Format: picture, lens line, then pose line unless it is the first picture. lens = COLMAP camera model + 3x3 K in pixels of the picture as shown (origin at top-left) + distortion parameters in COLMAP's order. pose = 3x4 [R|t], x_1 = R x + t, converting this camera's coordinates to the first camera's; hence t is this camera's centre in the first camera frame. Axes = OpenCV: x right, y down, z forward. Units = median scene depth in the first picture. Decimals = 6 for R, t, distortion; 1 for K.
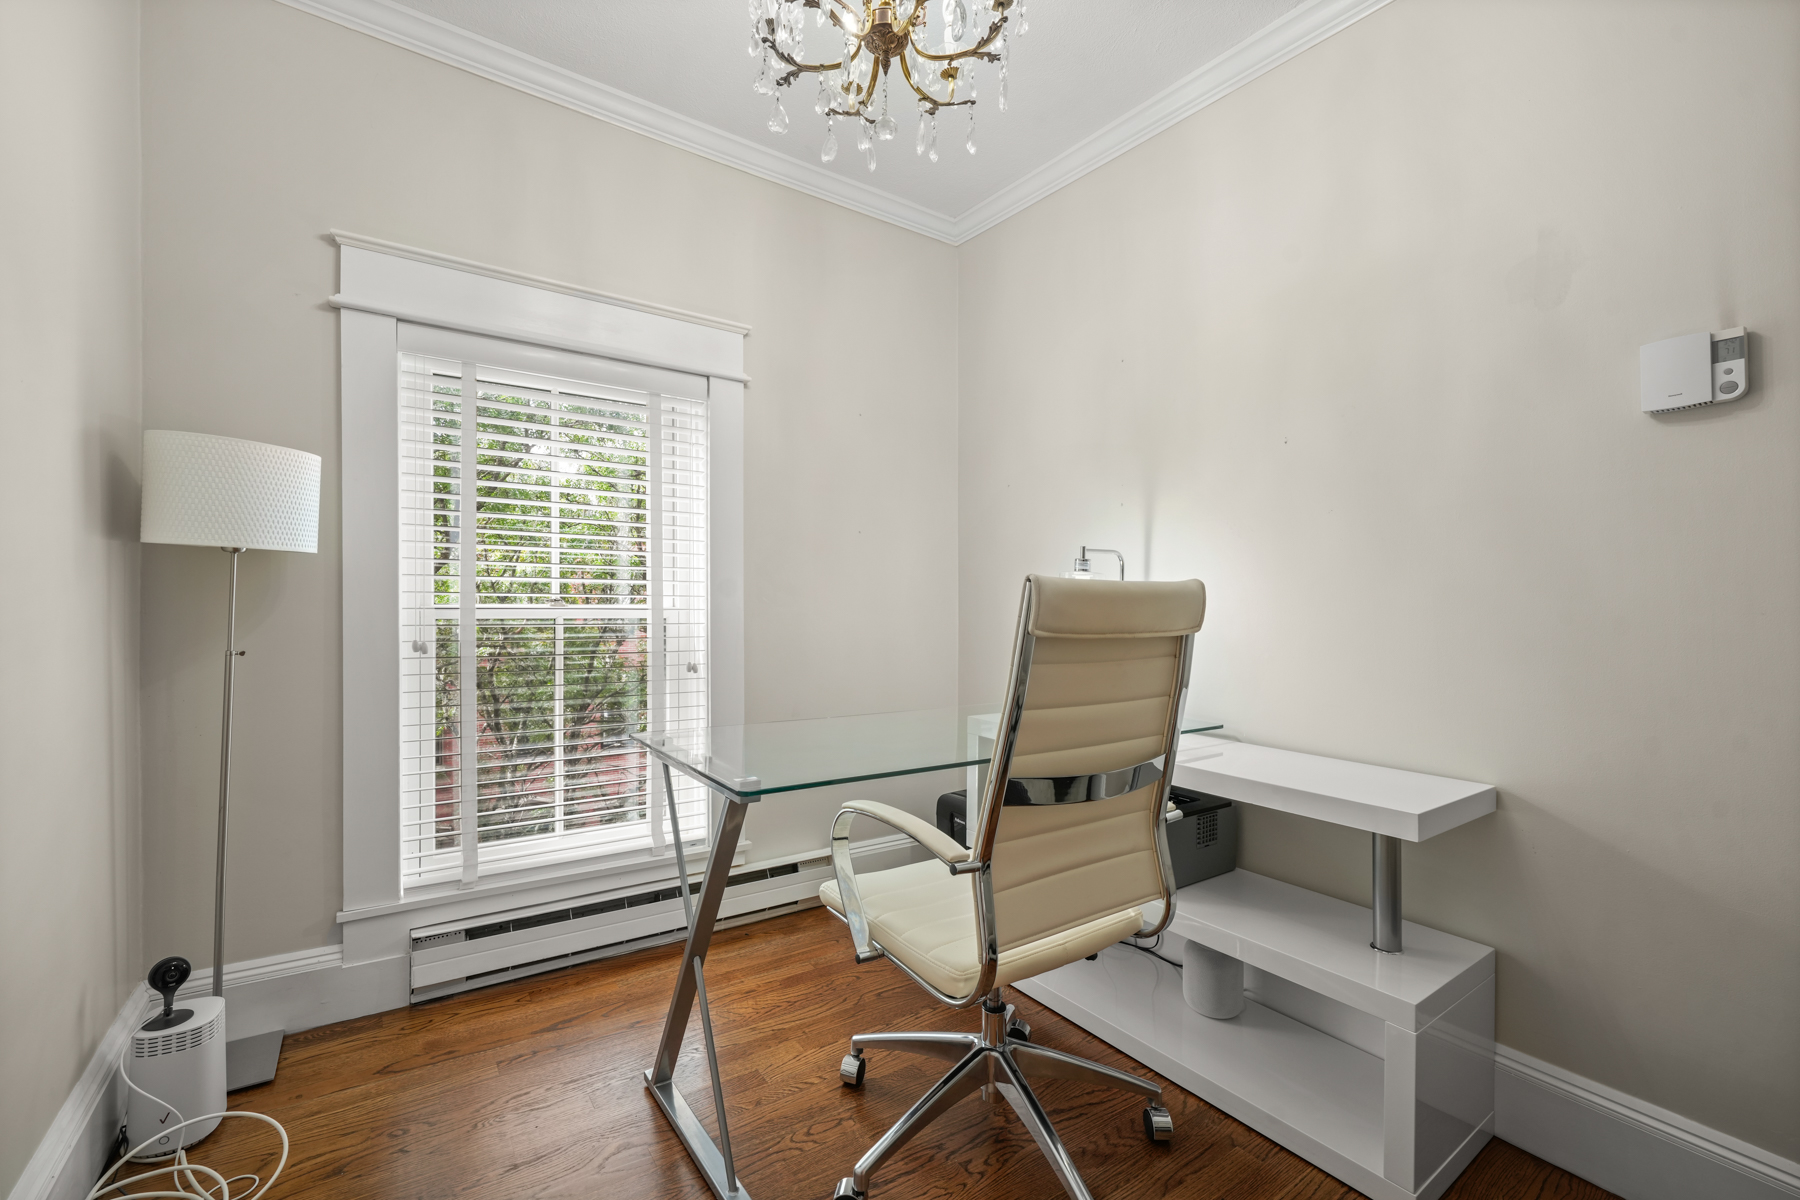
lens RADIAL K [[765.3, 0, 899.9], [0, 765.3, 625.3], [0, 0, 1]] dist [-0.001560, -0.000362]
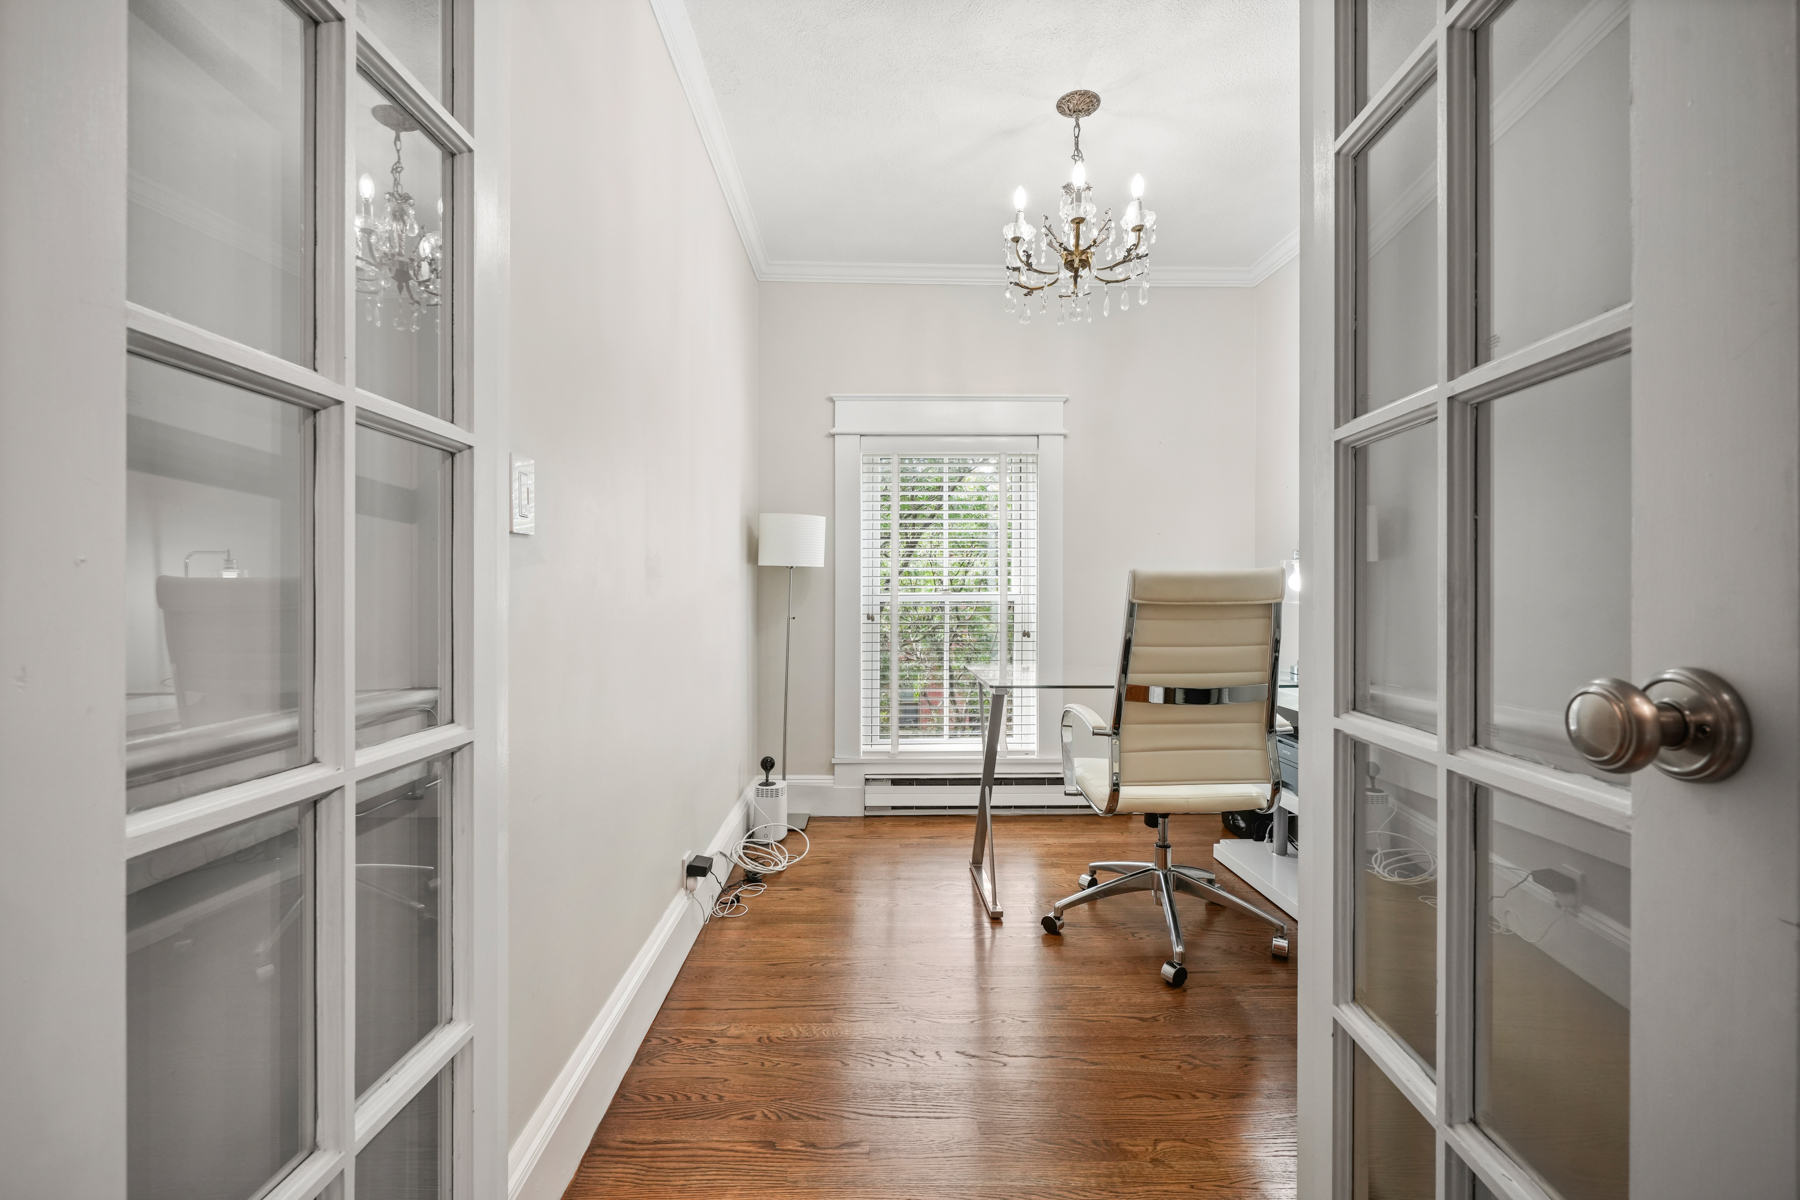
lens RADIAL K [[765.3, 0, 895.0], [0, 765.3, 601.1], [0, 0, 1]] dist [-0.001560, -0.000362]
pose [[0.836408, -0.009904, -0.548018, 0.427642], [-0.000337, 0.999827, -0.018584, 0.026064], [0.548107, 0.015729, 0.836260, -0.494308]]
